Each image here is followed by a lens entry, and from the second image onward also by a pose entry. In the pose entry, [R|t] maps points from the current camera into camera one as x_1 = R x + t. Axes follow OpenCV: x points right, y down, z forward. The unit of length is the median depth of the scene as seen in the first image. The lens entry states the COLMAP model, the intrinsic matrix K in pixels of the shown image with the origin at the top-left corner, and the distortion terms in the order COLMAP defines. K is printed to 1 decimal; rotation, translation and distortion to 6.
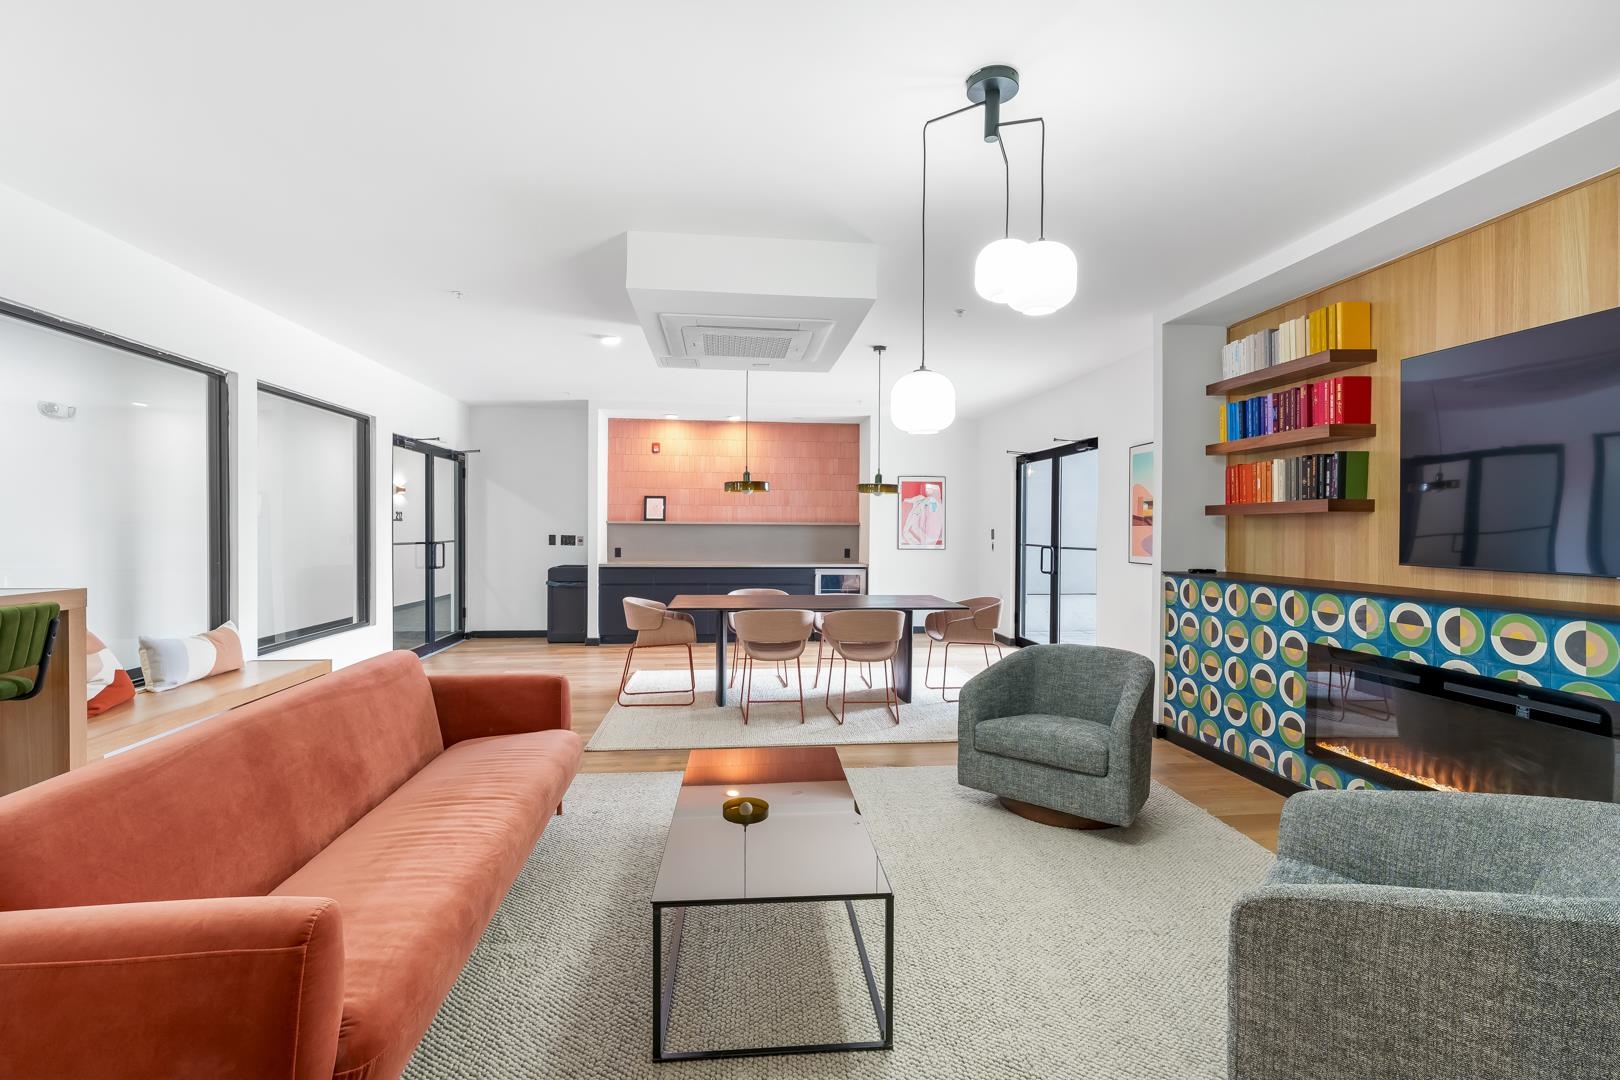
lens RADIAL K [[714.0, 0, 821.0], [0, 714.0, 540.3], [0, 0, 1]] dist [-0.004383, 0.001891]
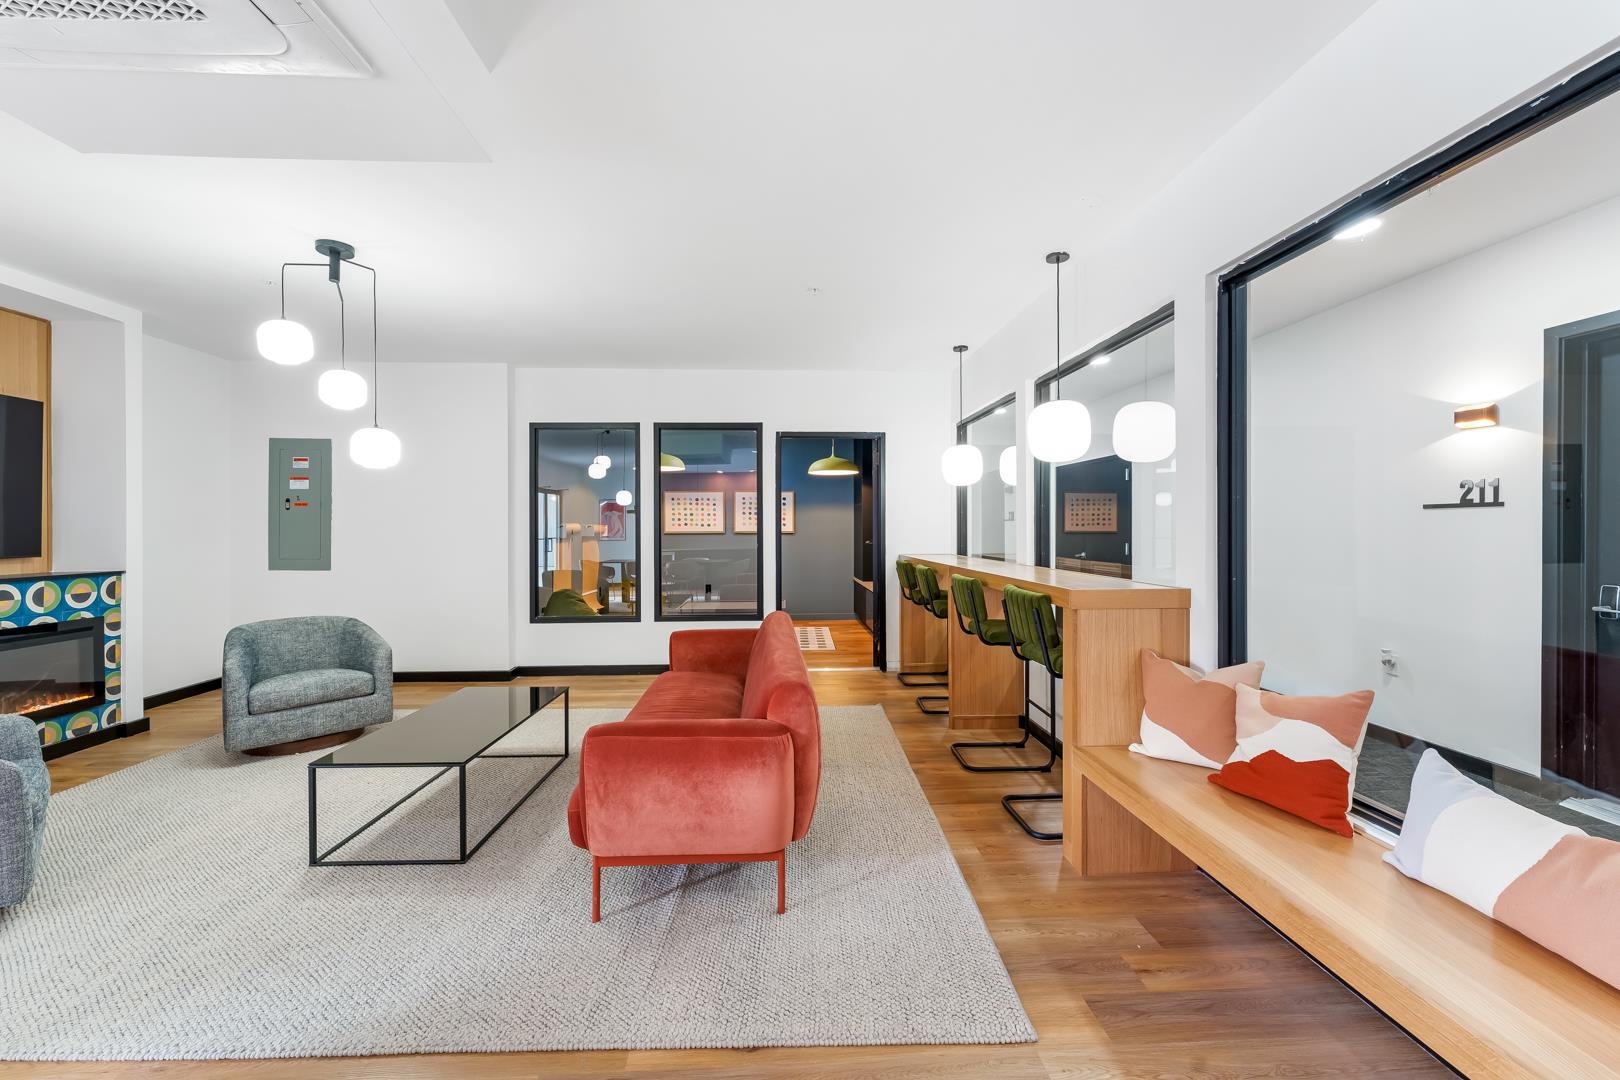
lens RADIAL K [[655.1, 0, 804.0], [0, 655.1, 530.0], [0, 0, 1]] dist [0.001996, -0.000720]
pose [[-0.997014, -0.001459, 0.077202, -0.448659], [-0.000006, 0.999823, 0.018807, -0.019402], [-0.077216, 0.018750, -0.996838, 1.169662]]
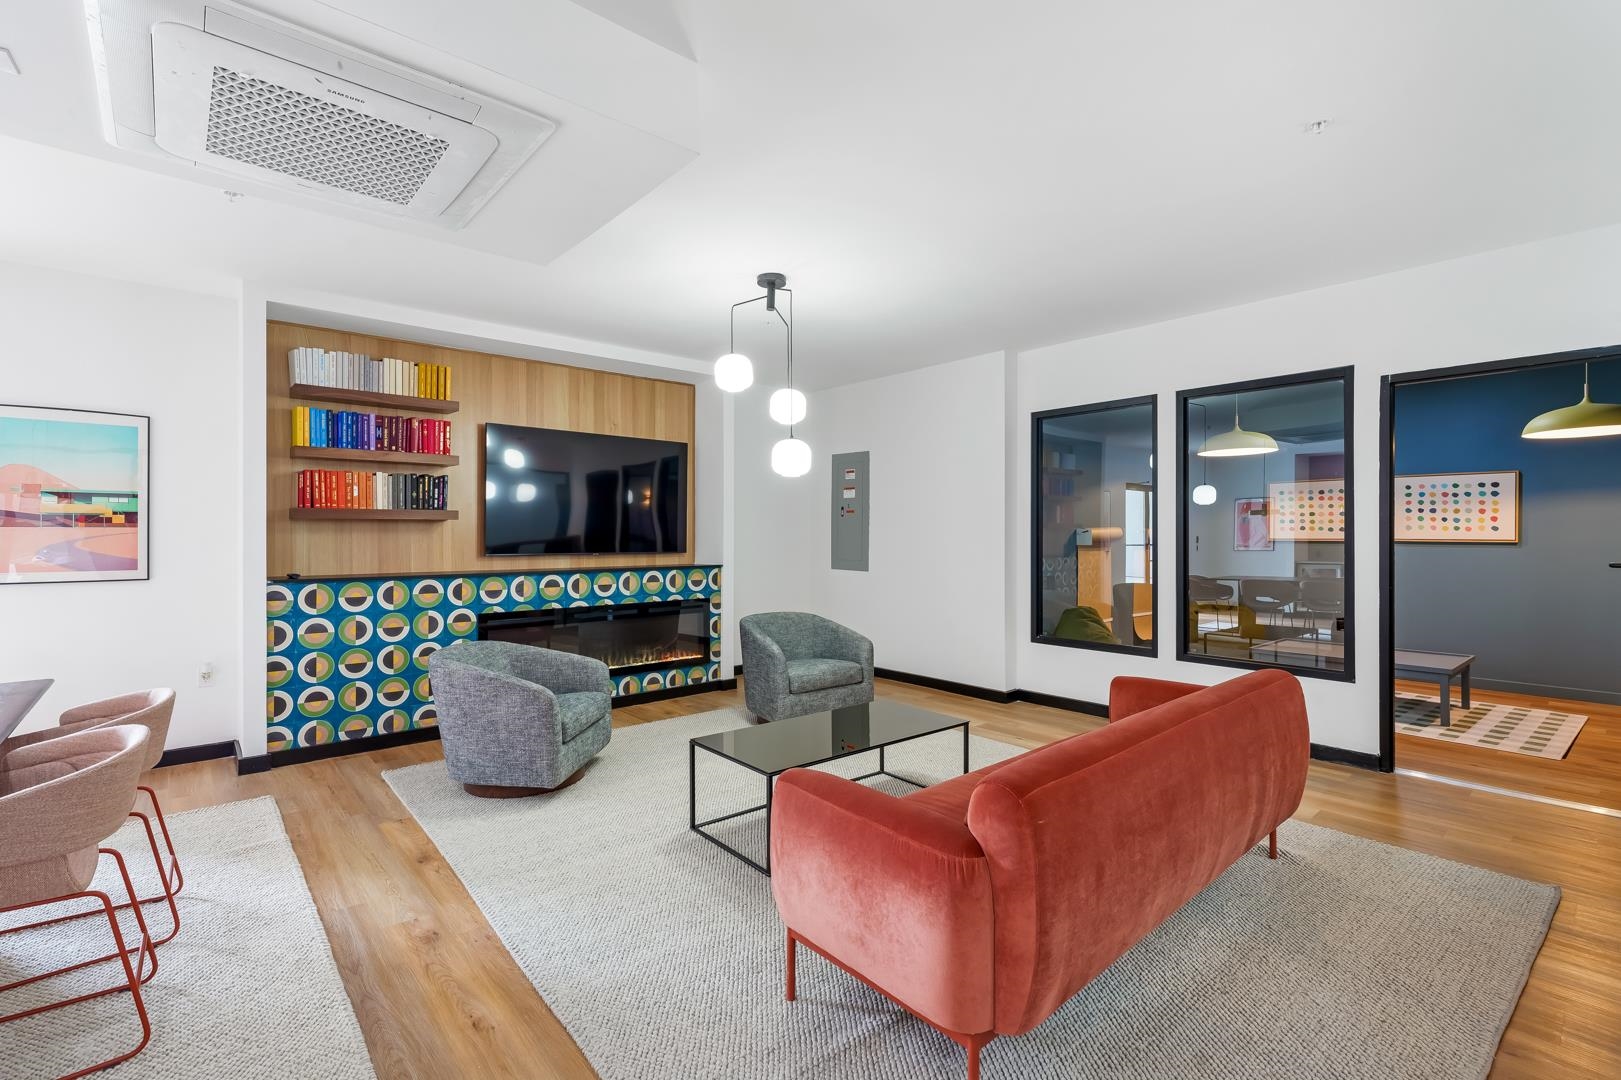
lens RADIAL K [[726.6, 0, 807.1], [0, 726.6, 533.3], [0, 0, 1]] dist [-0.007598, 0.003530]
pose [[-0.553775, -0.003440, 0.832659, -0.638812], [0.011102, 0.999872, 0.011515, -0.017439], [-0.832592, 0.015621, -0.553666, 0.943817]]
